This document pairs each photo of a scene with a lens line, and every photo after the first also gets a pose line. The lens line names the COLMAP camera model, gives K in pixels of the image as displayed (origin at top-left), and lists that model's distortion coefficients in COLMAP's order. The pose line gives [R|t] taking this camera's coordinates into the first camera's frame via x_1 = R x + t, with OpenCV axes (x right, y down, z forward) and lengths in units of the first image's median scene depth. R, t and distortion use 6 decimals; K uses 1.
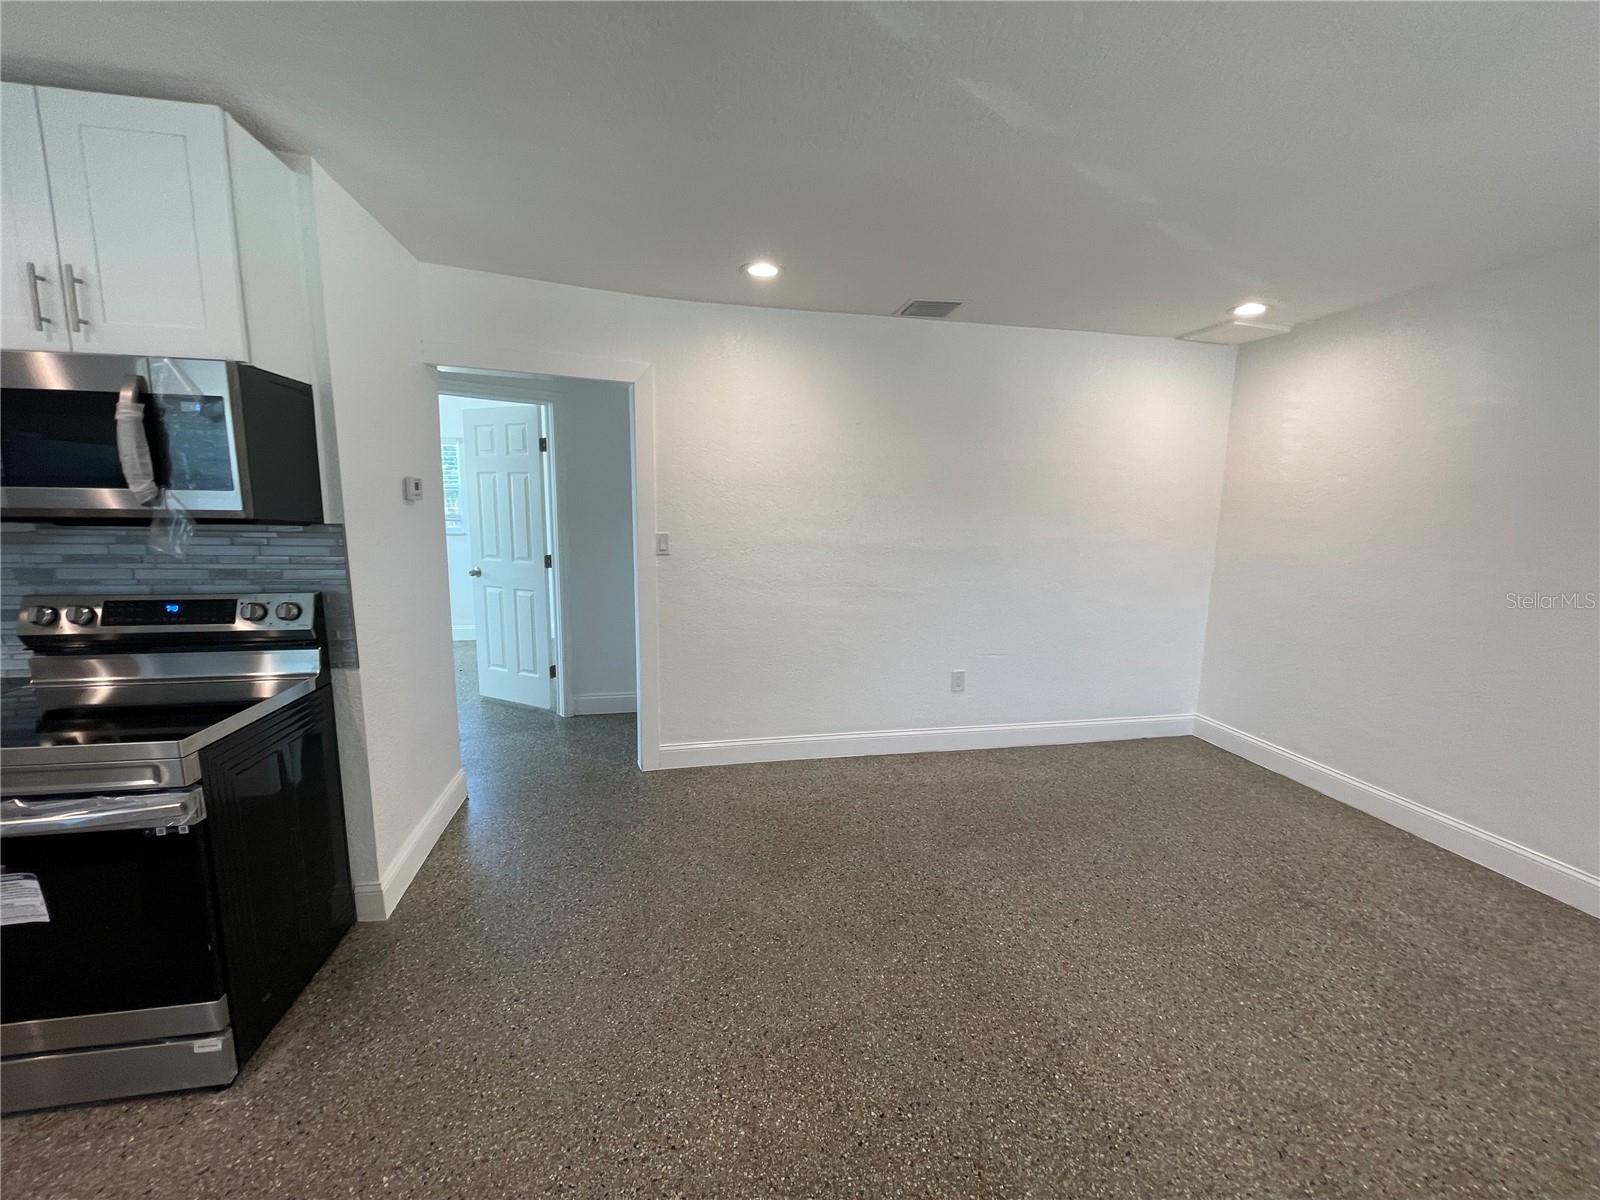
lens RADIAL K [[651.1, 0, 807.8], [0, 651.1, 605.0], [0, 0, 1]] dist [-0.003898, 0.001550]
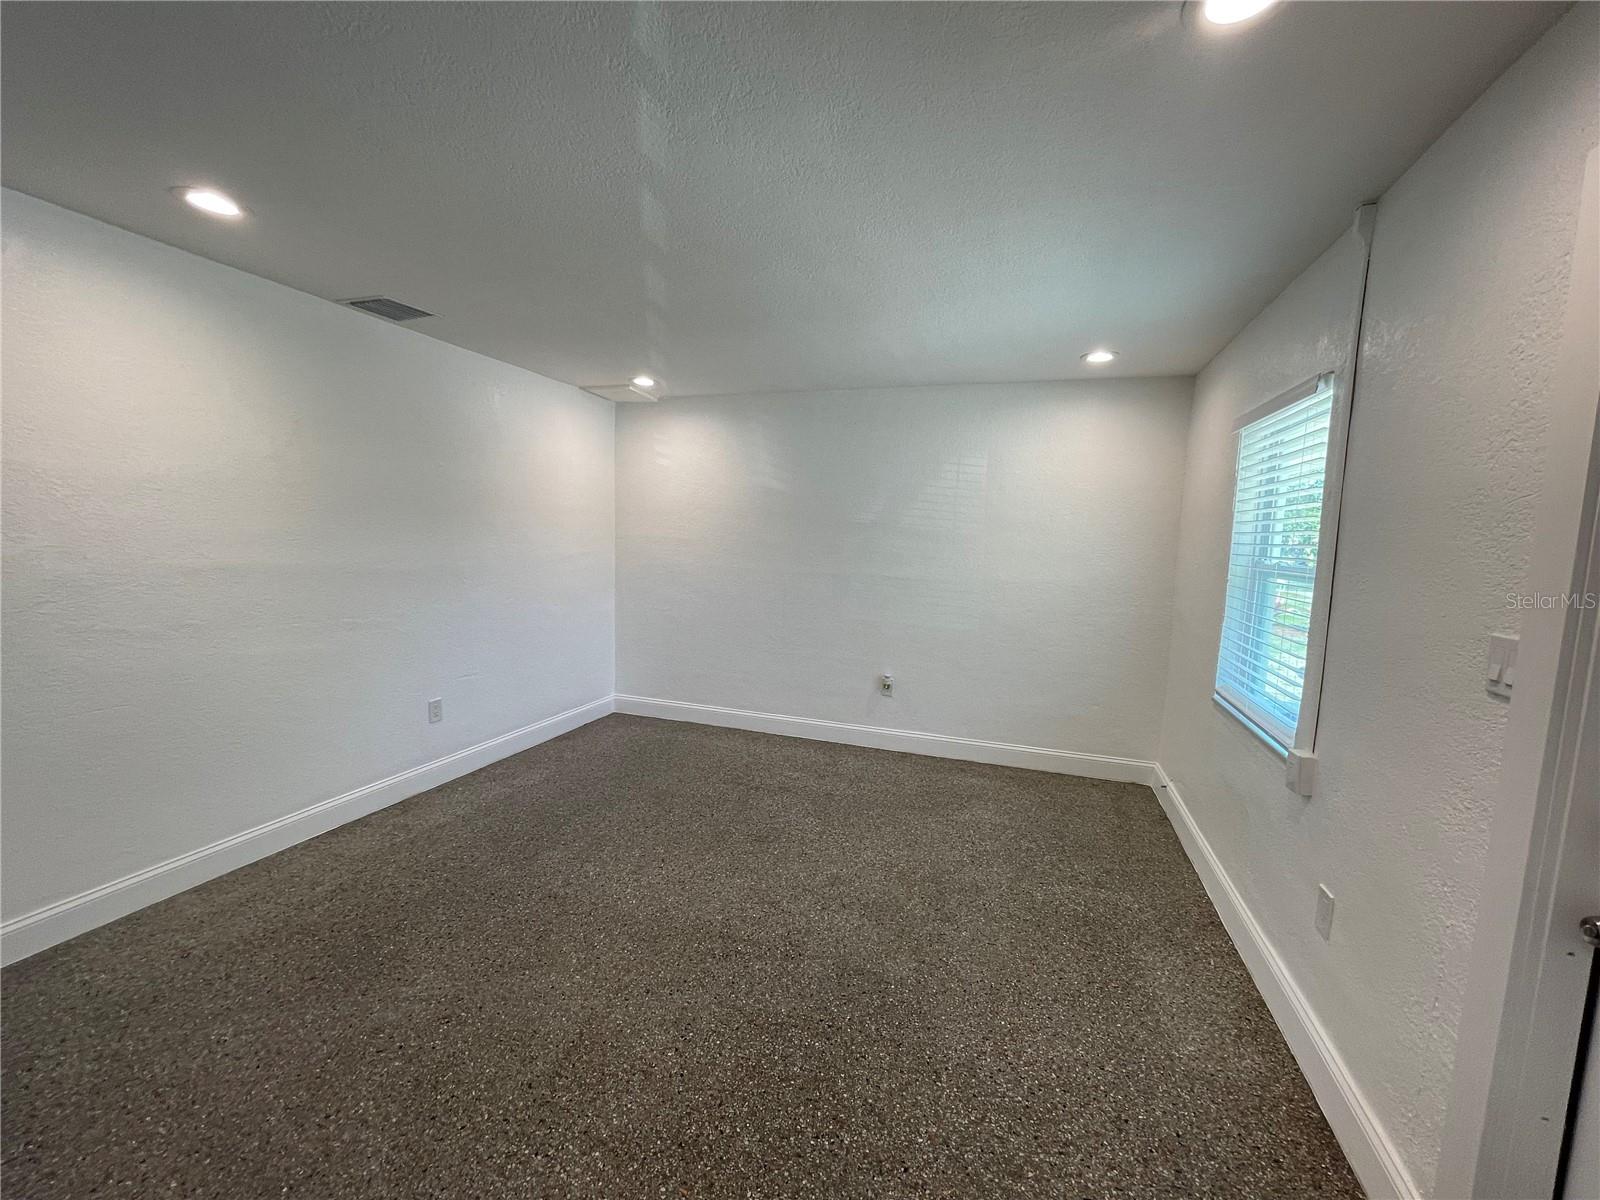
lens RADIAL K [[651.1, 0, 801.4], [0, 651.1, 601.9], [0, 0, 1]] dist [-0.003898, 0.001550]
pose [[0.498402, -0.087745, 0.862494, -0.335863], [0.113099, 0.992944, 0.035660, -0.013315], [-0.859537, 0.079774, 0.504809, 0.073224]]
